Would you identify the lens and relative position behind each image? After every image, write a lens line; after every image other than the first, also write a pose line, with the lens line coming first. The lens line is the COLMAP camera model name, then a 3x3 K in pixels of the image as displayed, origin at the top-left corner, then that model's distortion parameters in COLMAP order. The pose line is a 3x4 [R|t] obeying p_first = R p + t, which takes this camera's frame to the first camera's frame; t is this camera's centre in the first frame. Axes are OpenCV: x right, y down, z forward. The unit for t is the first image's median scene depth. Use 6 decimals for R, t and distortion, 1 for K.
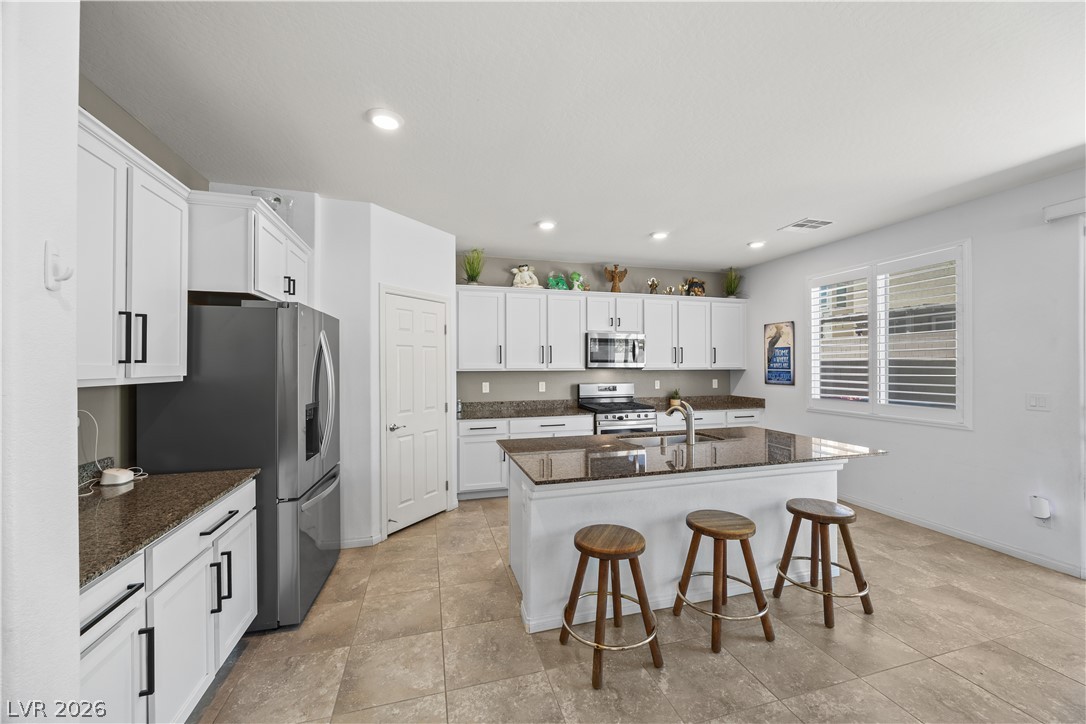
lens RADIAL K [[422.4, 0, 547.1], [0, 422.4, 366.4], [0, 0, 1]] dist [-0.002151, -0.000311]
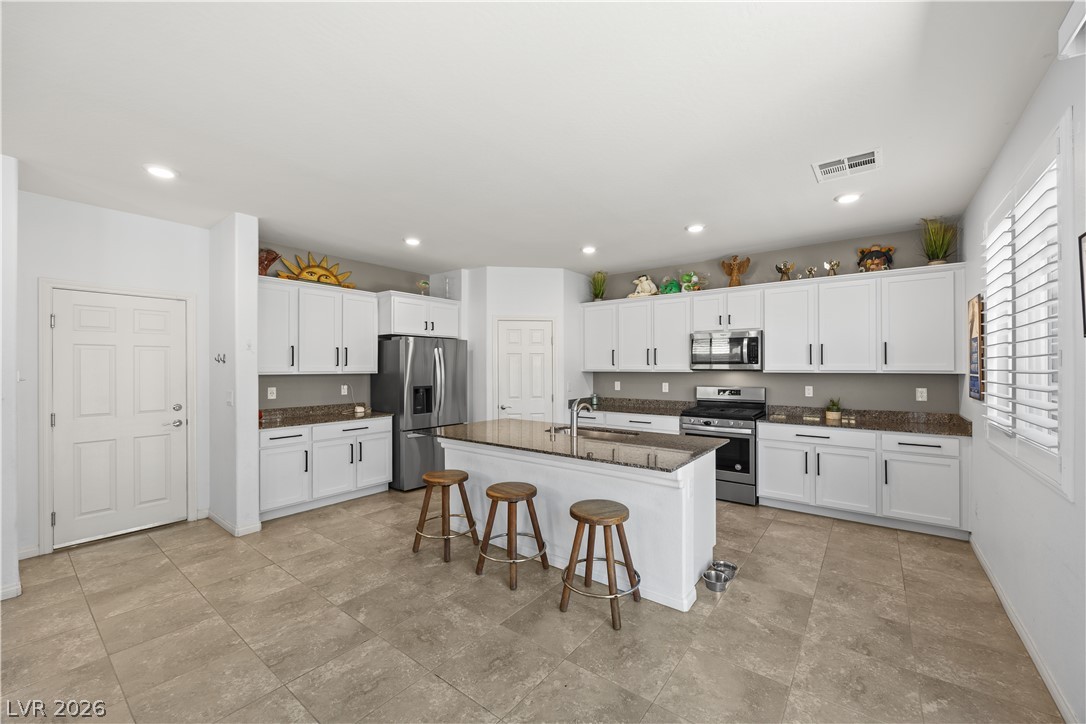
lens RADIAL K [[422.4, 0, 547.1], [0, 422.4, 366.4], [0, 0, 1]] dist [-0.002151, -0.000311]
pose [[0.596328, 0.000811, -0.802741, 0.696010], [-0.002283, 0.999997, -0.000685, -0.002408], [0.802738, 0.002241, 0.596328, 0.148339]]
